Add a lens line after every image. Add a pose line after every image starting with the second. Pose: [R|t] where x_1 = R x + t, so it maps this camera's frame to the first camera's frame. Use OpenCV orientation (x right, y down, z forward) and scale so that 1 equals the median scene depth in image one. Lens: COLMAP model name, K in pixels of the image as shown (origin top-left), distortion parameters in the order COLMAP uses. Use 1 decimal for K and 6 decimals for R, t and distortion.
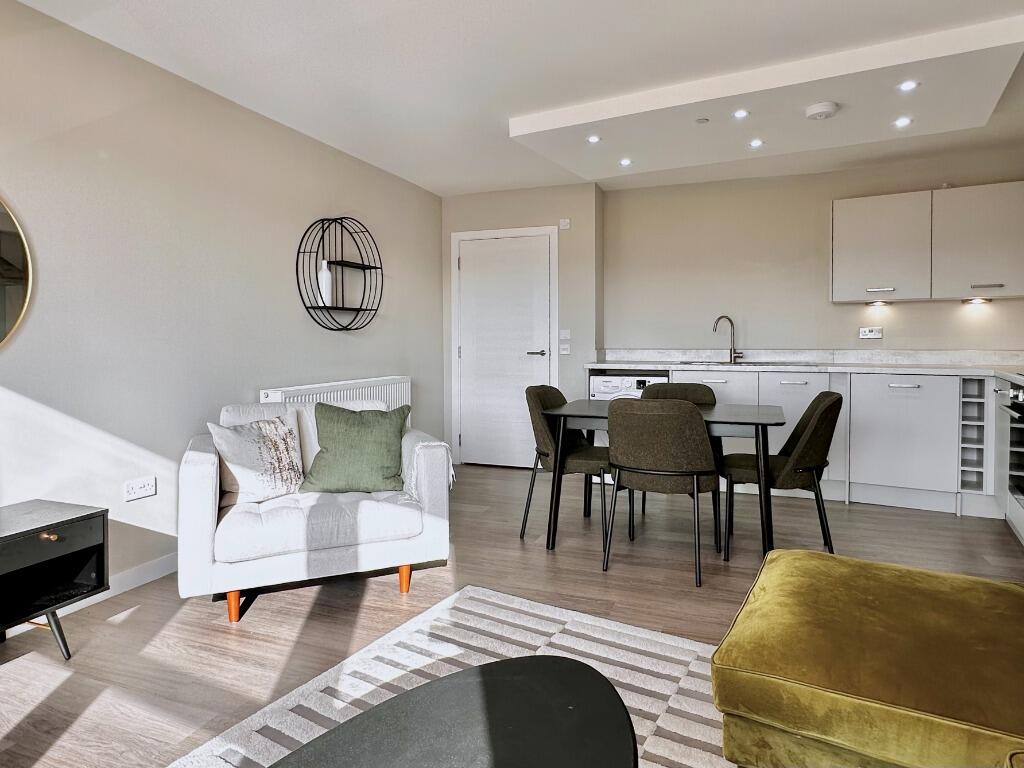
lens RADIAL K [[633.1, 0, 513.6], [0, 633.1, 354.5], [0, 0, 1]] dist [0.002374, 0.001983]
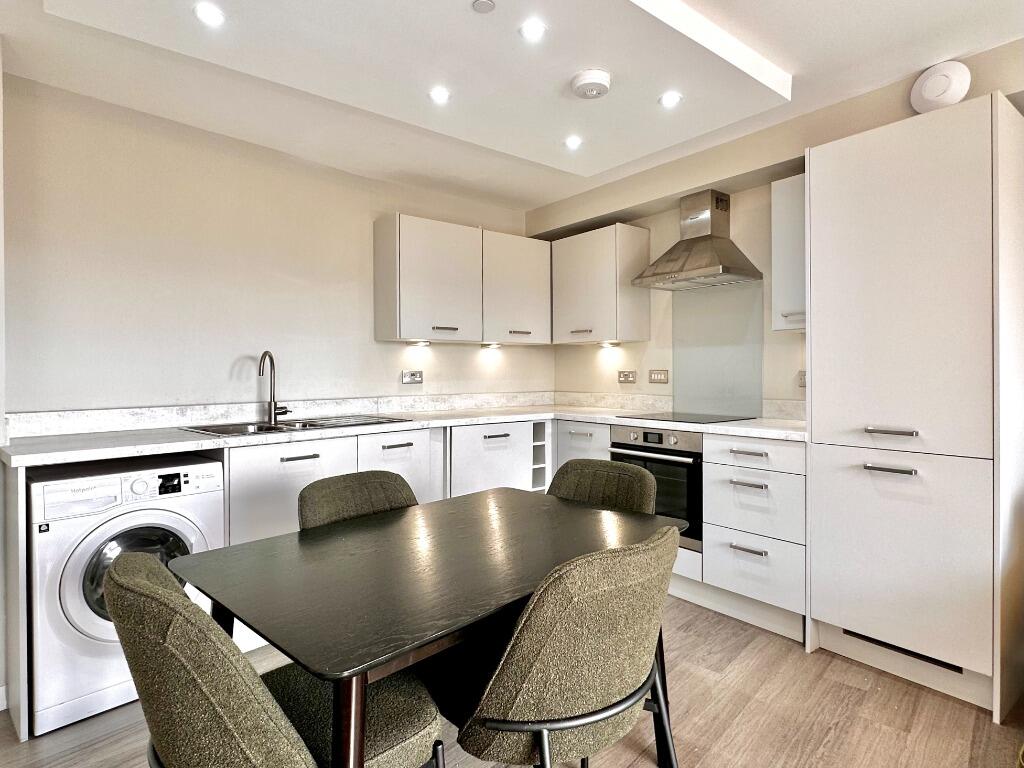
lens RADIAL K [[568.0, 0, 510.7], [0, 568.0, 371.8], [0, 0, 1]] dist [-0.002846, -0.000561]
pose [[0.368132, 0.000908, 0.929773, -0.120583], [0.026159, 0.999594, -0.011333, -0.029531], [-0.929406, 0.028495, 0.367958, 0.608370]]
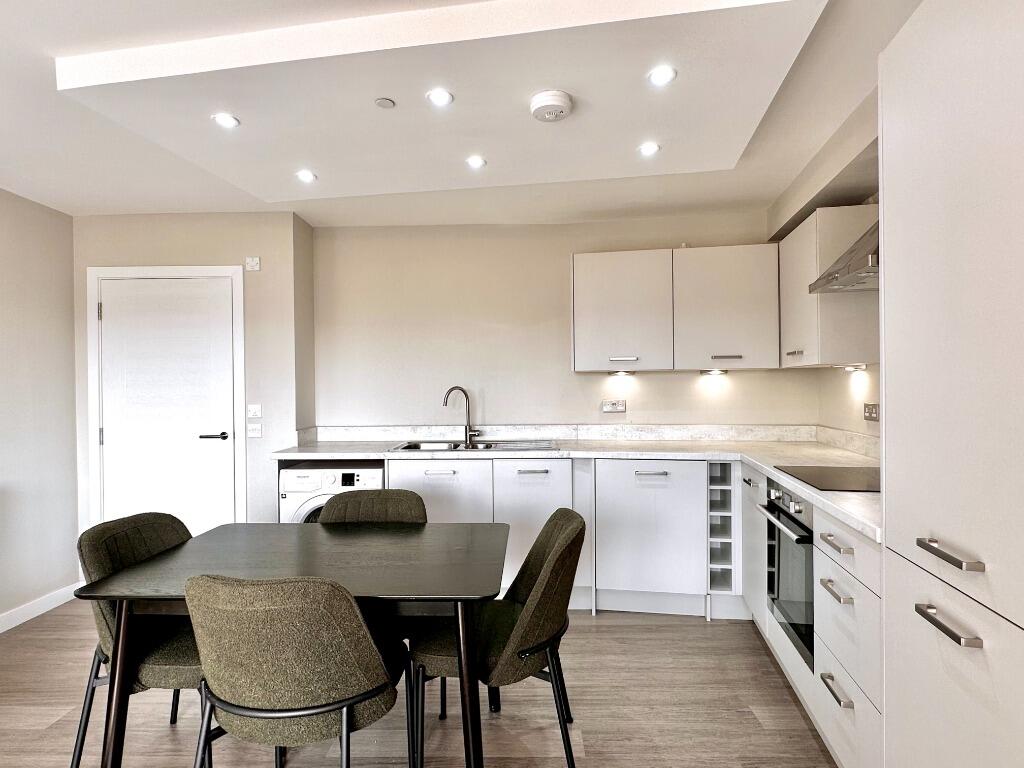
lens RADIAL K [[552.5, 0, 512.0], [0, 552.5, 384.0], [0, 0, 1]] dist [-0.000489, 0.000362]
pose [[0.941638, -0.004639, 0.336596, 0.171731], [0.014963, 0.999494, -0.028086, -0.046660], [-0.336295, 0.031483, 0.941230, 0.324870]]
